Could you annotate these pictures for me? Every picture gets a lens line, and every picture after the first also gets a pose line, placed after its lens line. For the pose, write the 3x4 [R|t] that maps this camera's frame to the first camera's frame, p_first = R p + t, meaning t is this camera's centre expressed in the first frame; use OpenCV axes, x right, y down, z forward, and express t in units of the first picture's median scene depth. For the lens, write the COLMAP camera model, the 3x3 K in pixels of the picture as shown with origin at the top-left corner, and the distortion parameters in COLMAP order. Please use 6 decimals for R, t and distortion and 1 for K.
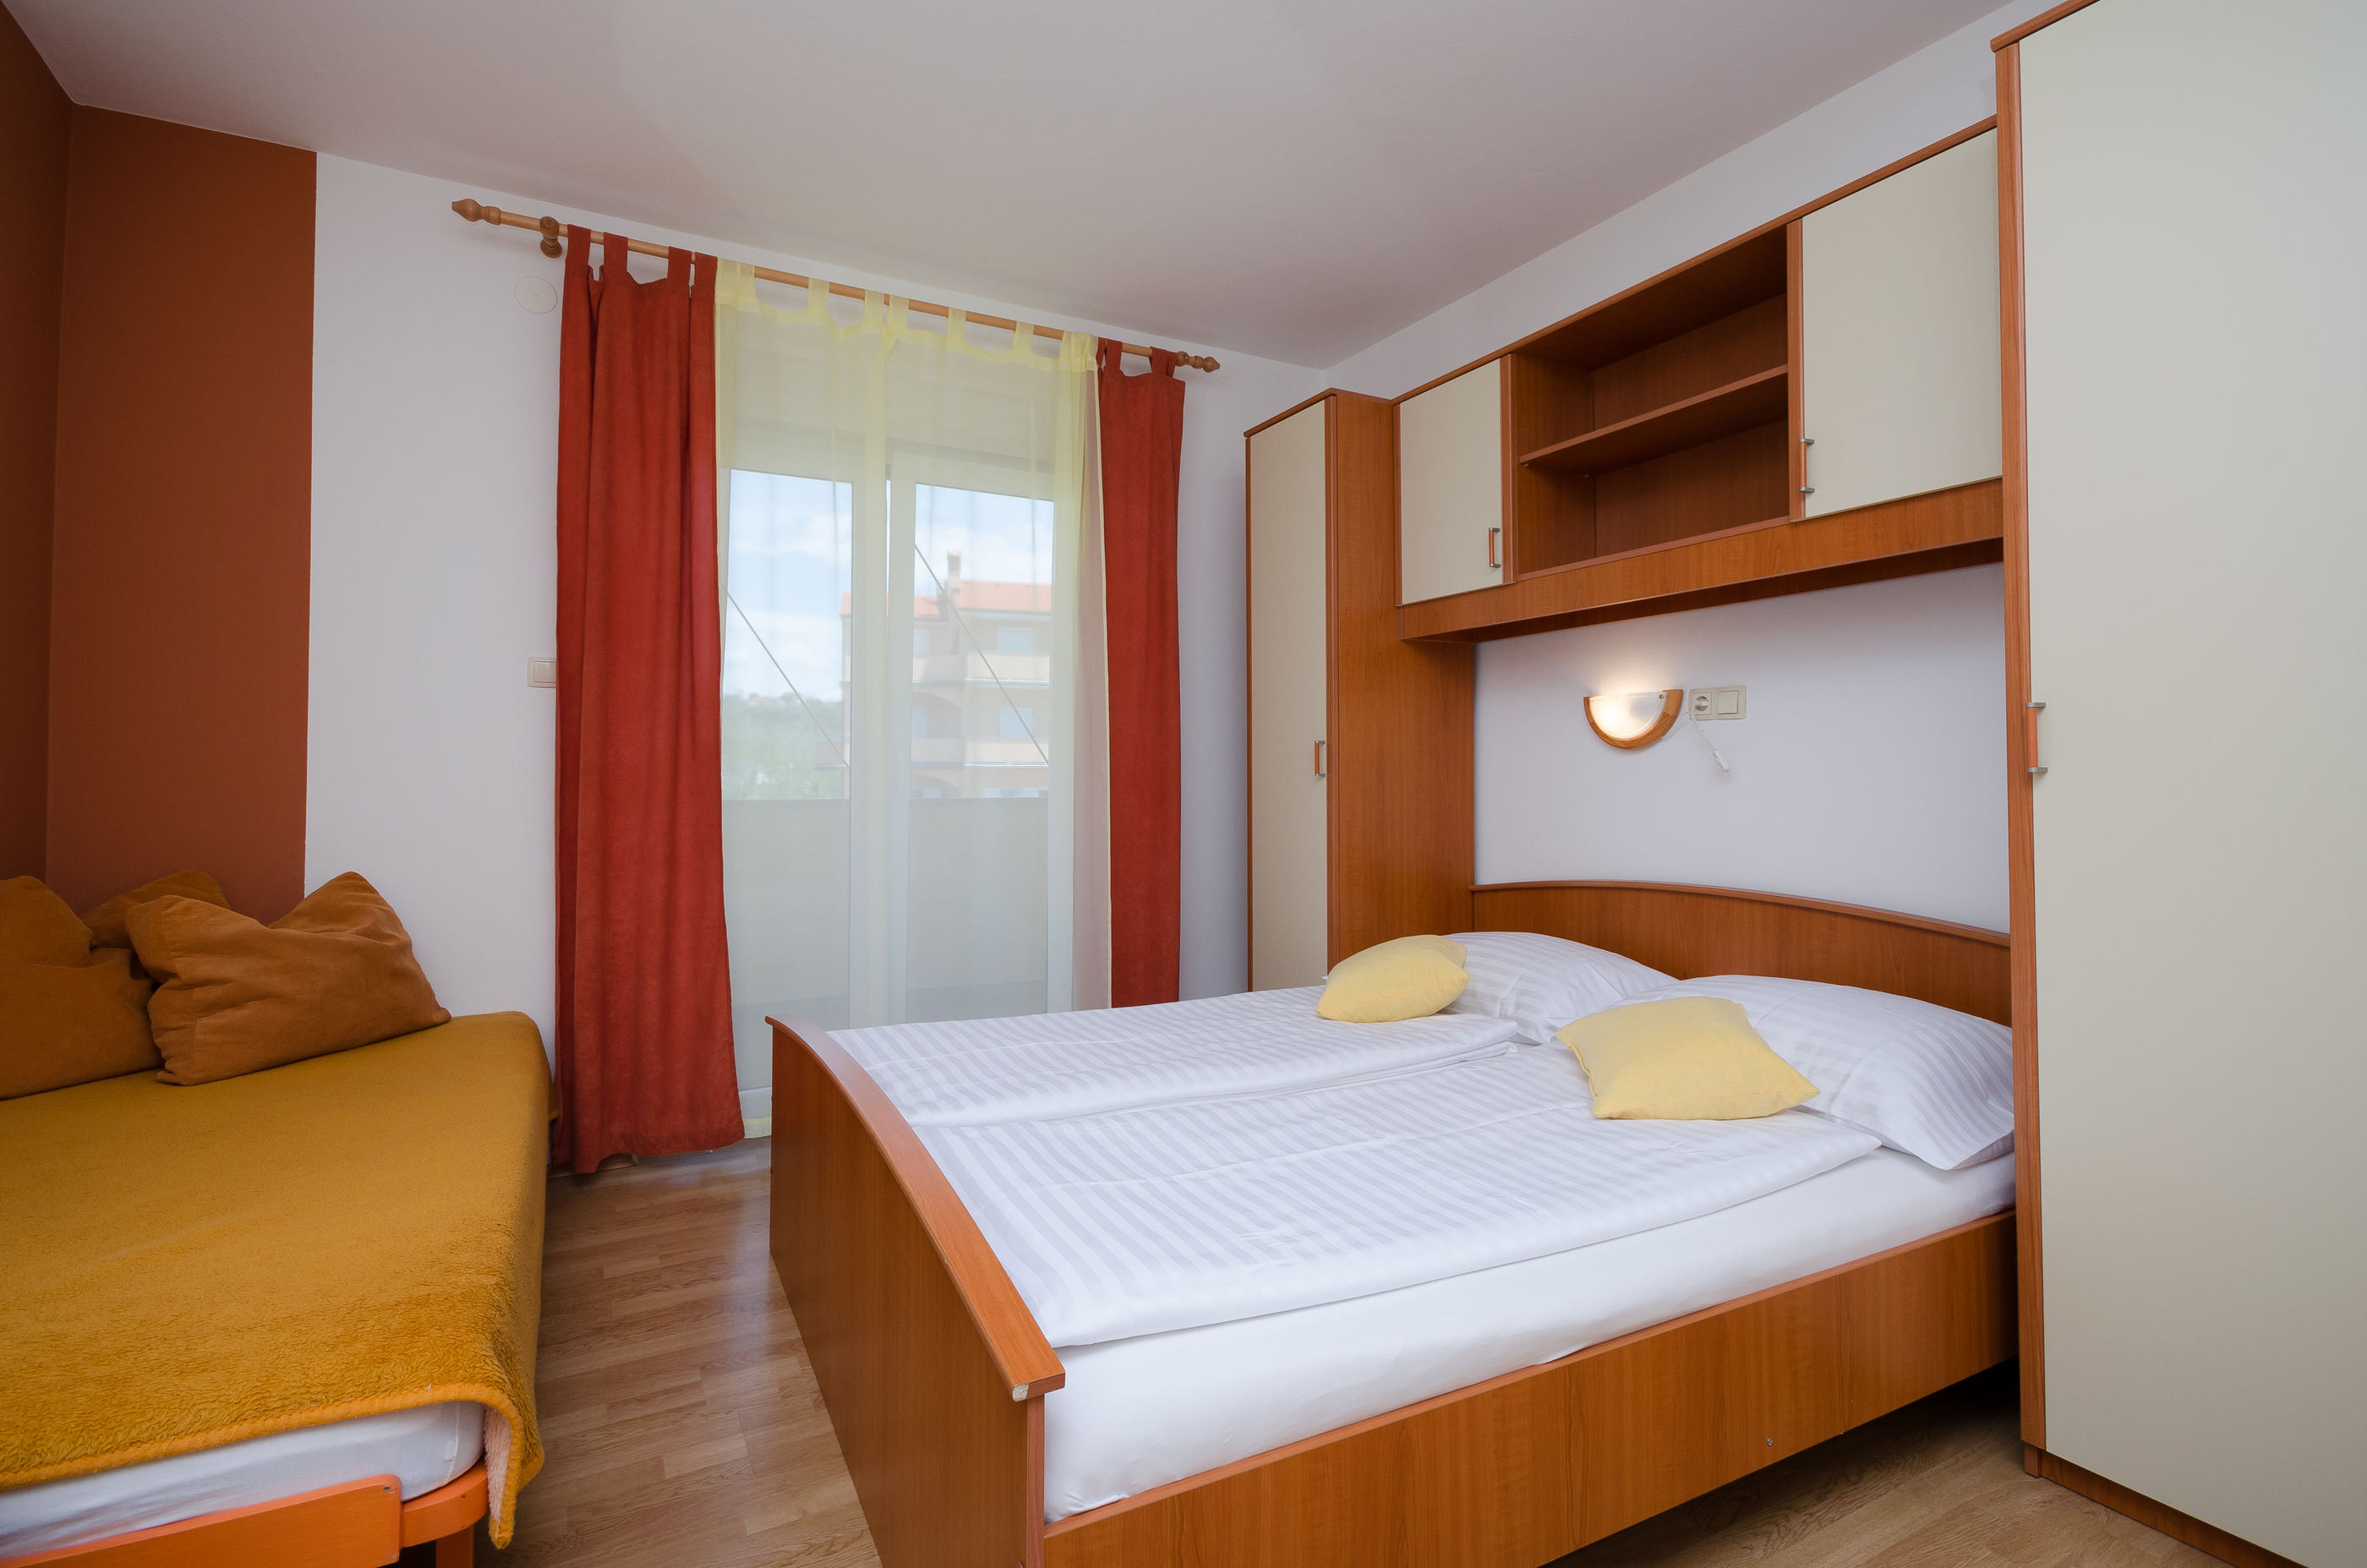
lens RADIAL K [[1072.3, 0, 1167.6], [0, 1072.3, 754.9], [0, 0, 1]] dist [0.005369, -0.000111]
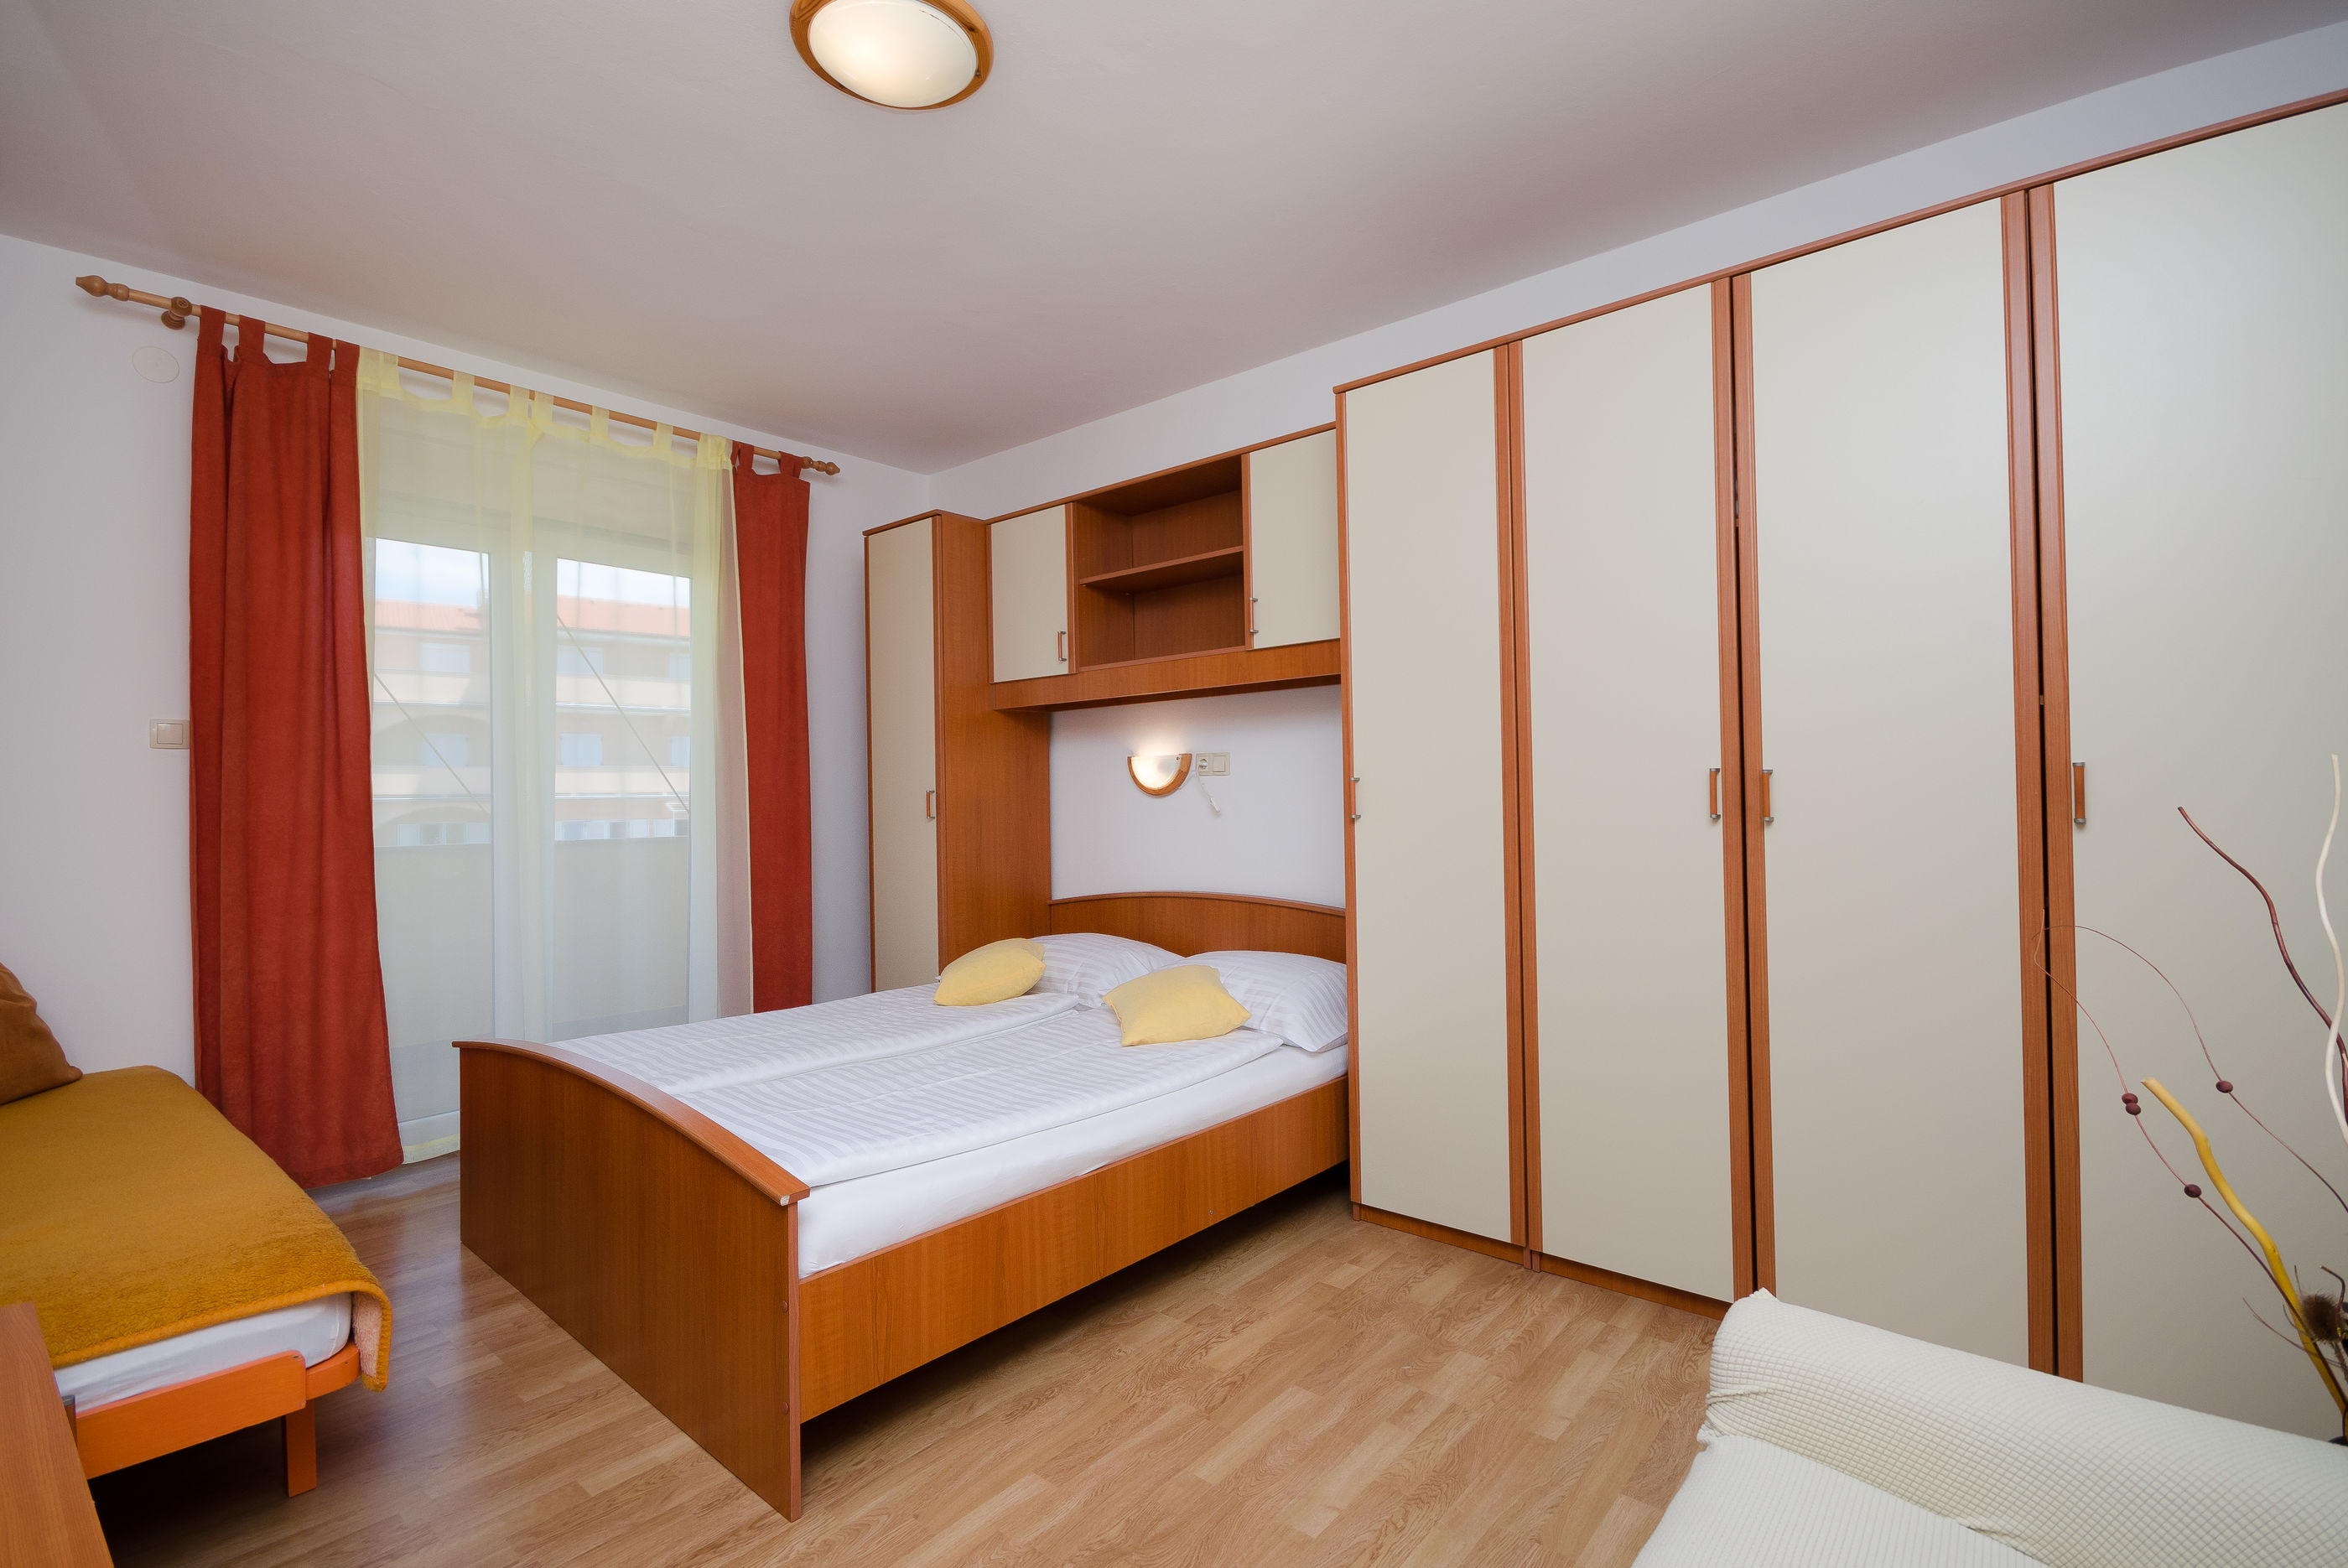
lens RADIAL K [[1082.5, 0, 1131.8], [0, 1082.5, 787.7], [0, 0, 1]] dist [-0.002511, -0.000707]
pose [[0.941871, -0.011985, 0.335760, -0.068324], [0.008971, 0.999904, 0.010525, -0.030535], [-0.335854, -0.006901, 0.941889, -0.299780]]
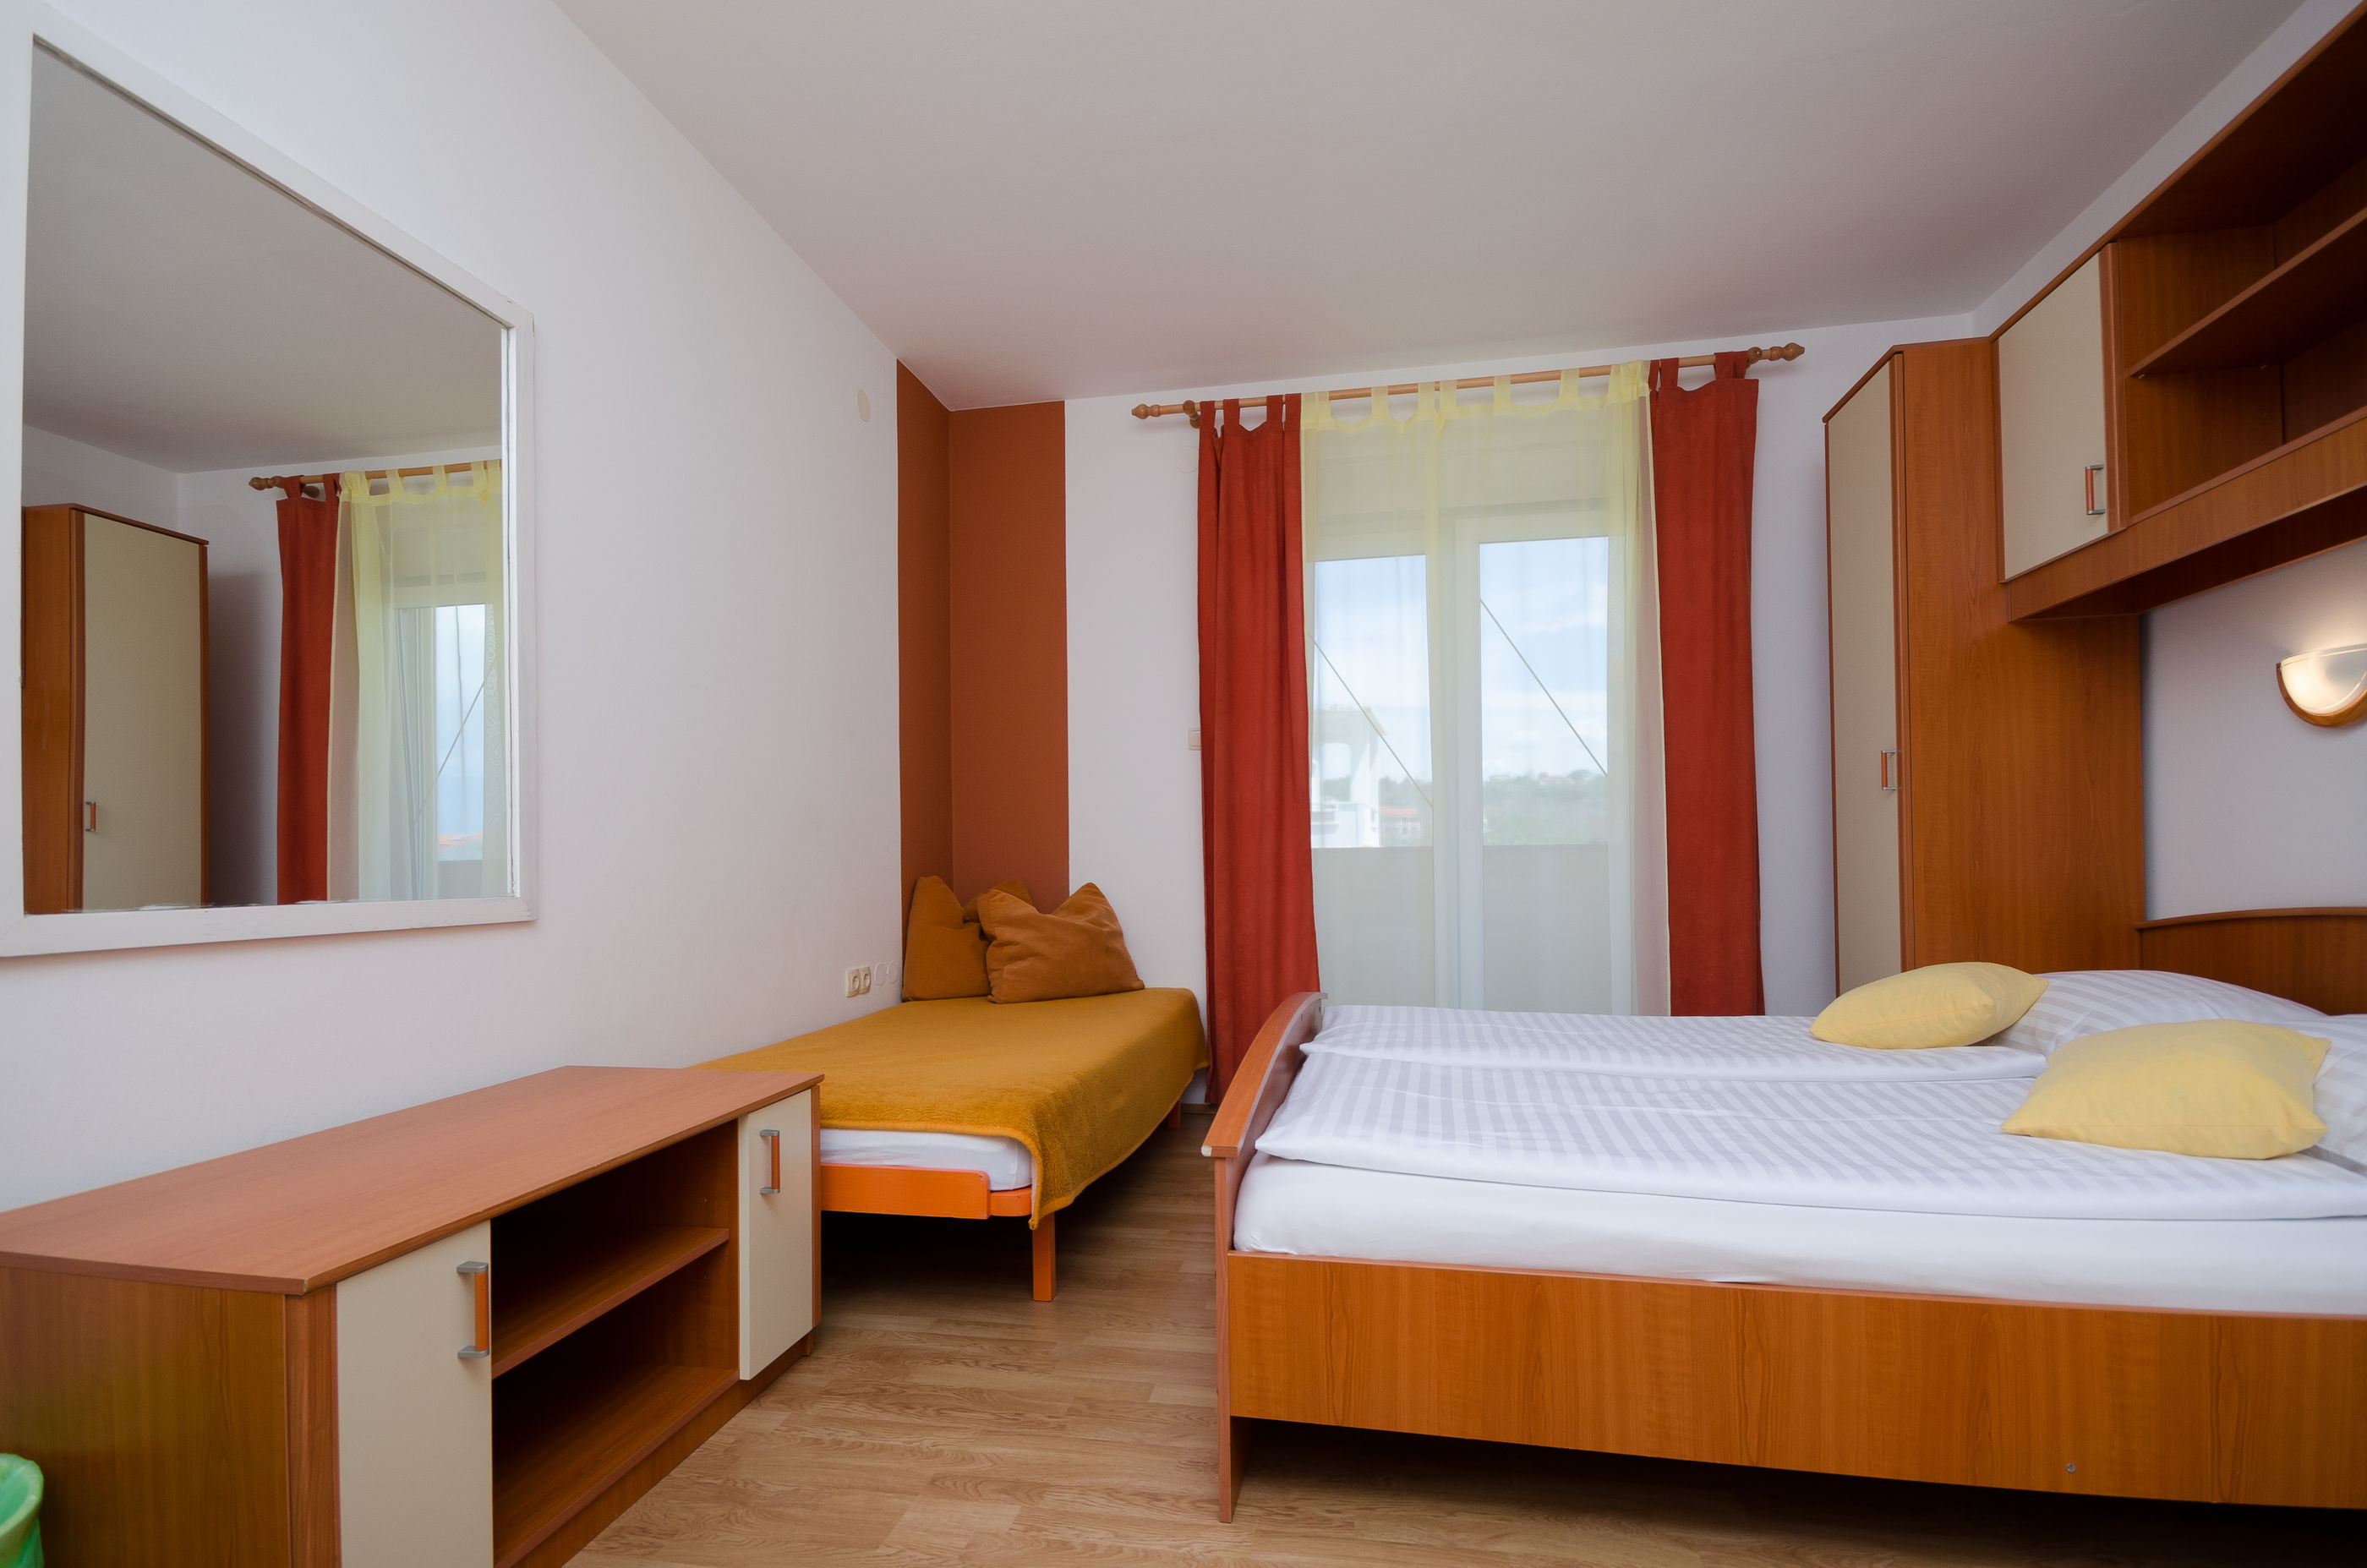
lens RADIAL K [[1092.3, 0, 1180.6], [0, 1092.3, 849.5], [0, 0, 1]] dist [-0.000841, -0.000510]
pose [[0.768496, -0.011576, -0.639750, 0.300075], [0.020470, 0.999769, 0.006499, 0.057251], [0.639527, -0.018090, 0.768556, -0.073497]]
